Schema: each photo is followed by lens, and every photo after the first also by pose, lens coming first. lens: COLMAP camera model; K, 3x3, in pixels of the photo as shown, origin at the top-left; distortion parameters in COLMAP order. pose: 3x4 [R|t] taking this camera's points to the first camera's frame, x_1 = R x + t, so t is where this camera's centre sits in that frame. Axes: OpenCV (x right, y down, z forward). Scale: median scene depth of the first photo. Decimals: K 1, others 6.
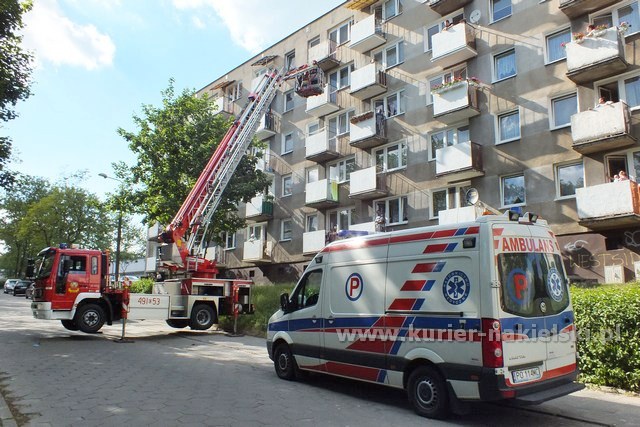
lens RADIAL K [[491.1, 0, 308.5], [0, 491.1, 204.4], [0, 0, 1]] dist [-0.042720, 0.004027]
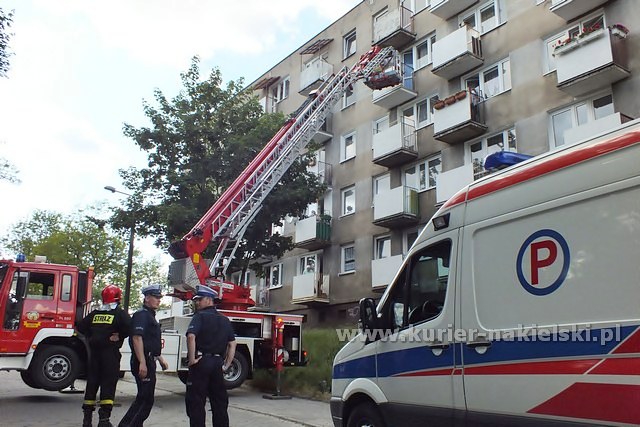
lens RADIAL K [[569.9, 0, 320.0], [0, 569.9, 213.5], [0, 0, 1]] dist [-0.010343, -0.007029]
pose [[0.996294, -0.017283, -0.084259, -0.016937], [0.011790, 0.997798, -0.065263, 0.048061], [0.085202, 0.064028, 0.994304, 0.152504]]
